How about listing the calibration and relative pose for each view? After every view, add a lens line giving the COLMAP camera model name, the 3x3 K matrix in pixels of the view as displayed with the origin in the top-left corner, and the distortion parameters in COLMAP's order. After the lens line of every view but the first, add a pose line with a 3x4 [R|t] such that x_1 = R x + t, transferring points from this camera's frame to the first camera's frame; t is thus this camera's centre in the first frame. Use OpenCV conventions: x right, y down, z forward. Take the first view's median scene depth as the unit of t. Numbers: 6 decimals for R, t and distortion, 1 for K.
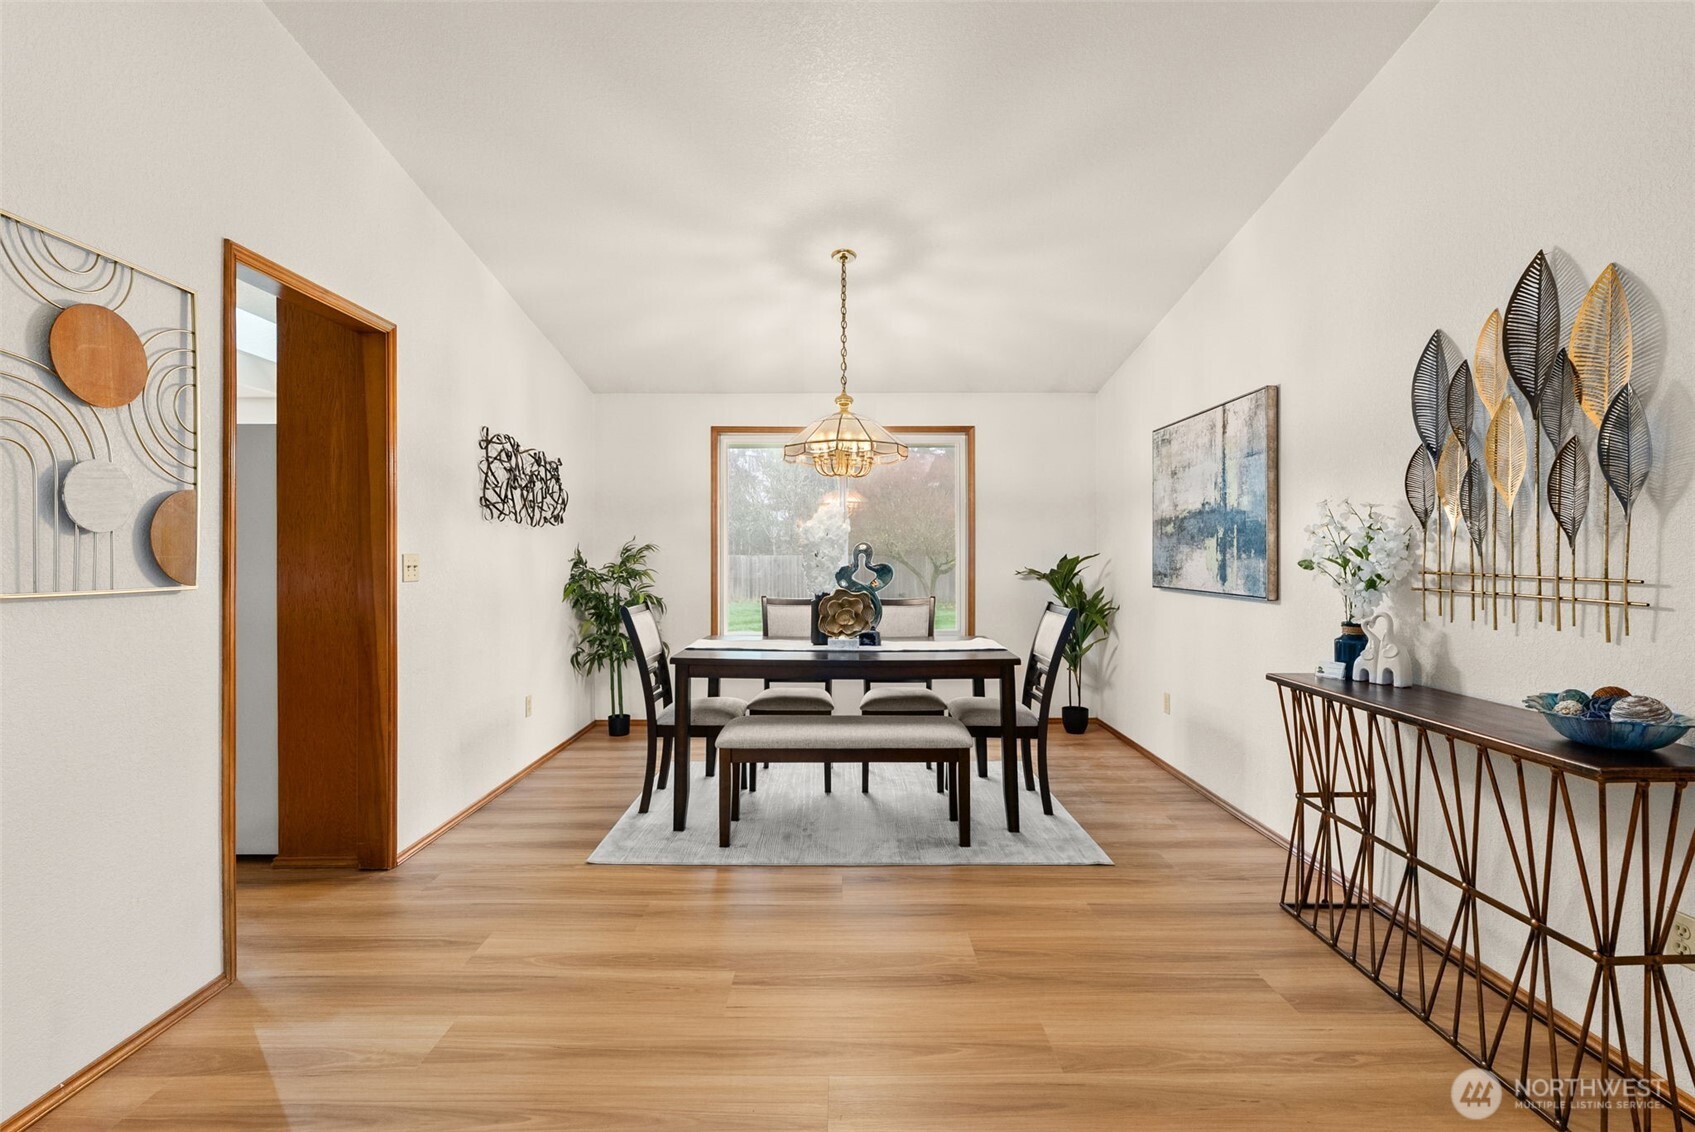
lens RADIAL K [[787.3, 0, 847.5], [0, 787.3, 563.0], [0, 0, 1]] dist [-0.000653, -0.000005]
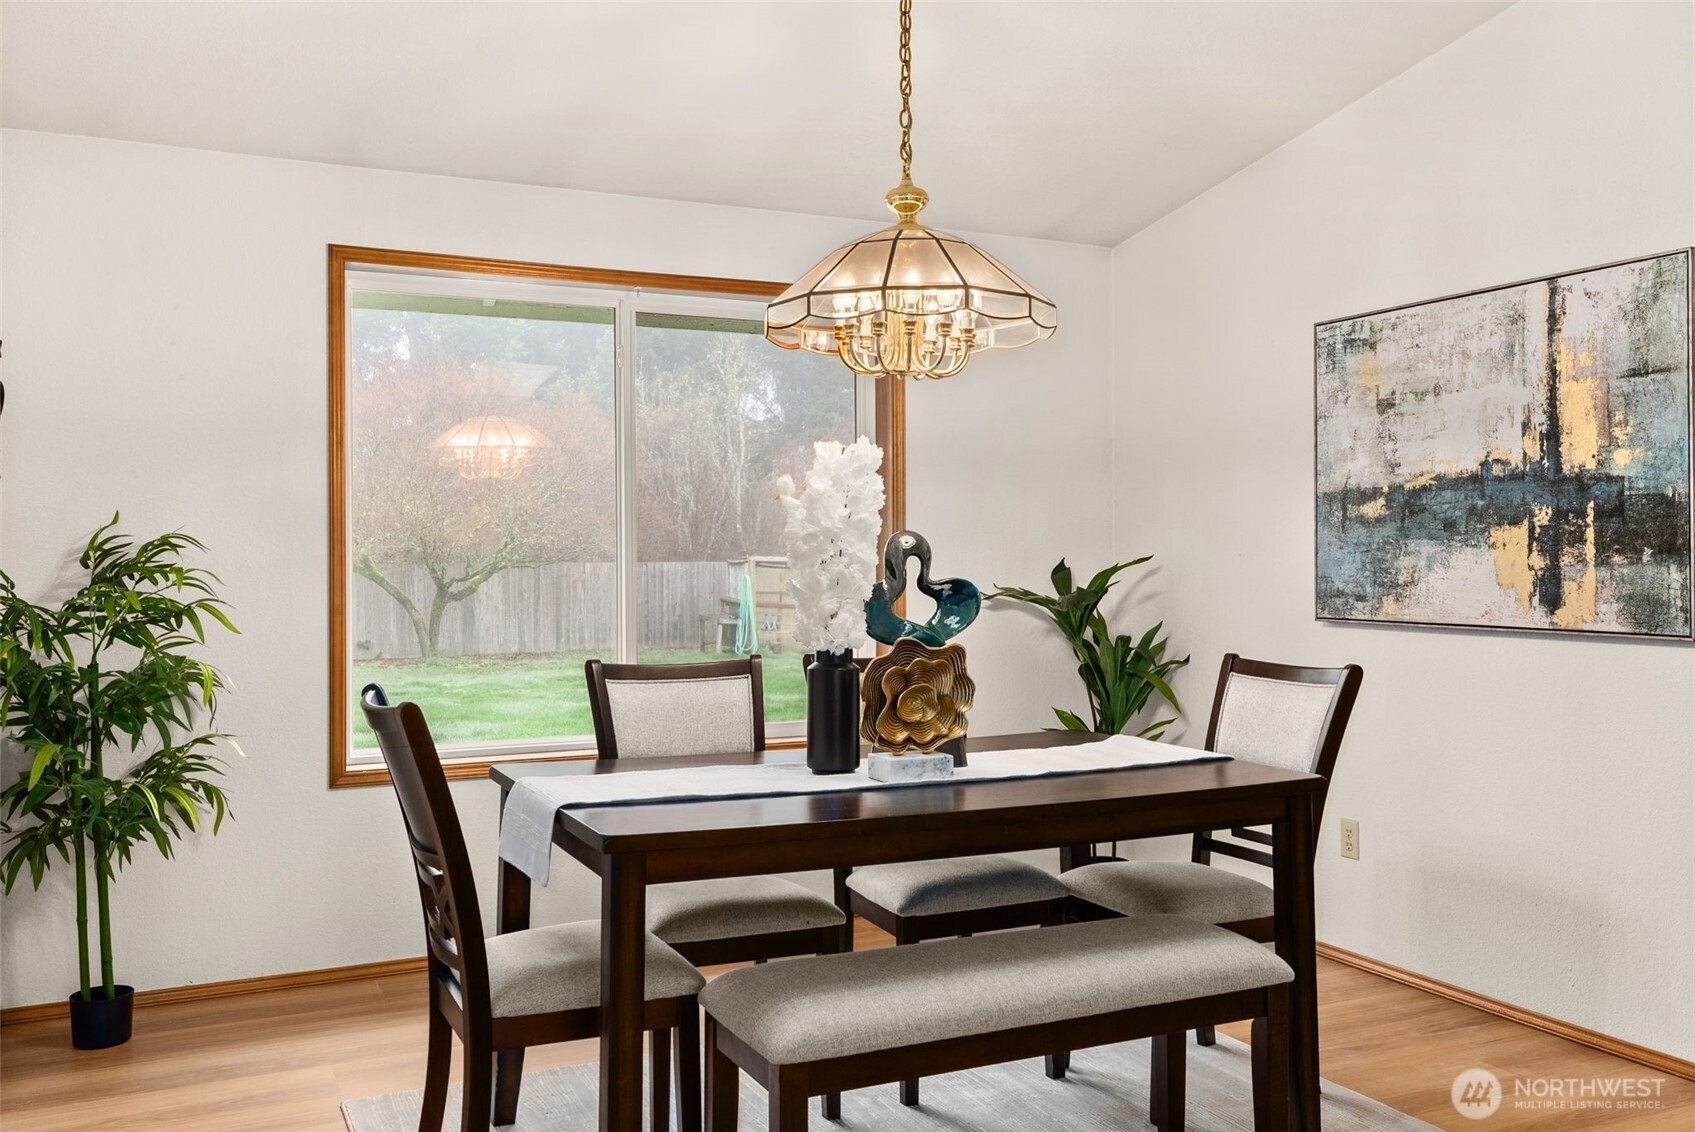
lens RADIAL K [[1471.9, 0, 847.7], [0, 1471.9, 557.4], [0, 0, 1]] dist [-0.013434, 0.005091]
pose [[0.901560, -0.000837, 0.432654, -0.364274], [0.006975, 0.999896, -0.012601, -0.001232], [-0.432599, 0.014379, 0.901472, 0.285503]]
